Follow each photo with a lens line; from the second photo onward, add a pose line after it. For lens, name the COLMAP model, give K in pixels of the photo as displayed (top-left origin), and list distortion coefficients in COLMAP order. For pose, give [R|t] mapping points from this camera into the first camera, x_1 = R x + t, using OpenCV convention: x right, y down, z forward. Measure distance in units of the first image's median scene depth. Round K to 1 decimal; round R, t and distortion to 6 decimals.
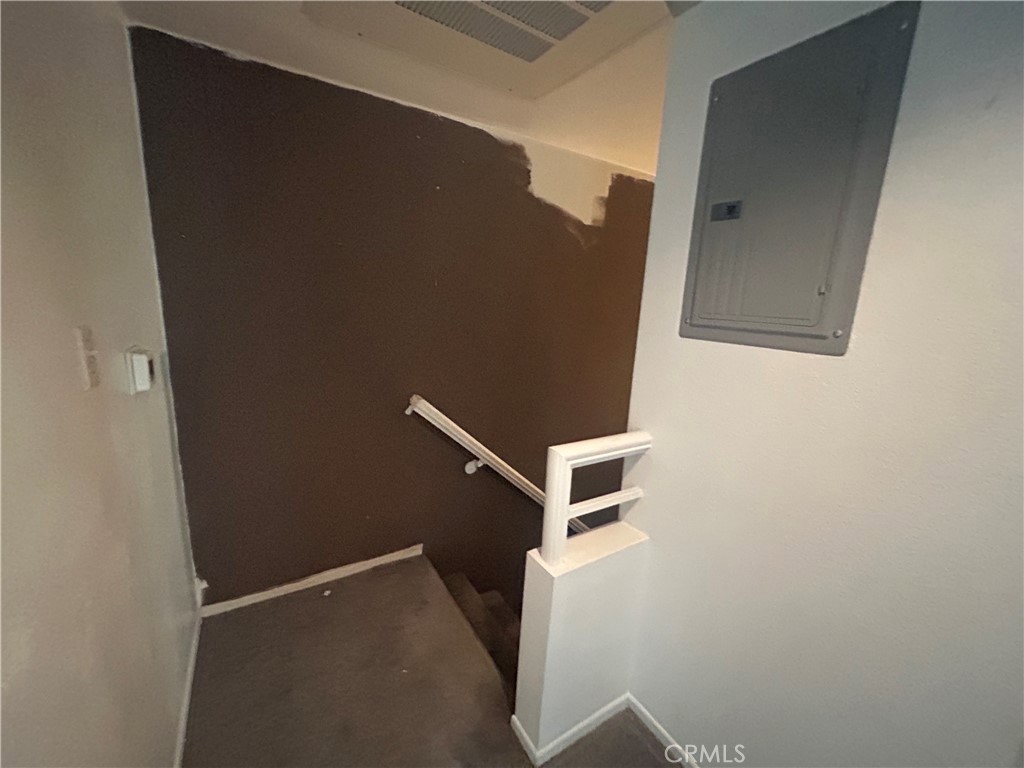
lens RADIAL K [[411.8, 0, 512.0], [0, 411.8, 384.0], [0, 0, 1]] dist [0.000603, 0.000103]
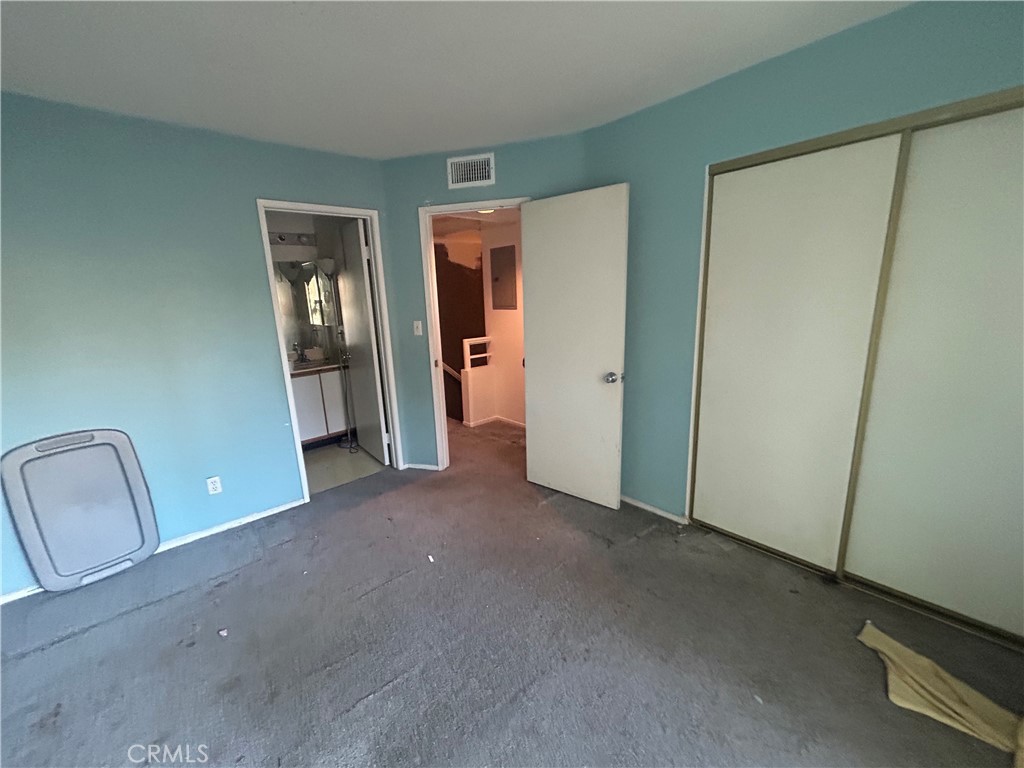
lens RADIAL K [[411.8, 0, 512.0], [0, 411.8, 384.0], [0, 0, 1]] dist [0.000603, 0.000103]
pose [[0.980862, -0.119505, 0.153715, -0.095772], [0.117411, 0.992825, 0.022660, 0.482107], [-0.155320, -0.004179, 0.987855, -2.669132]]
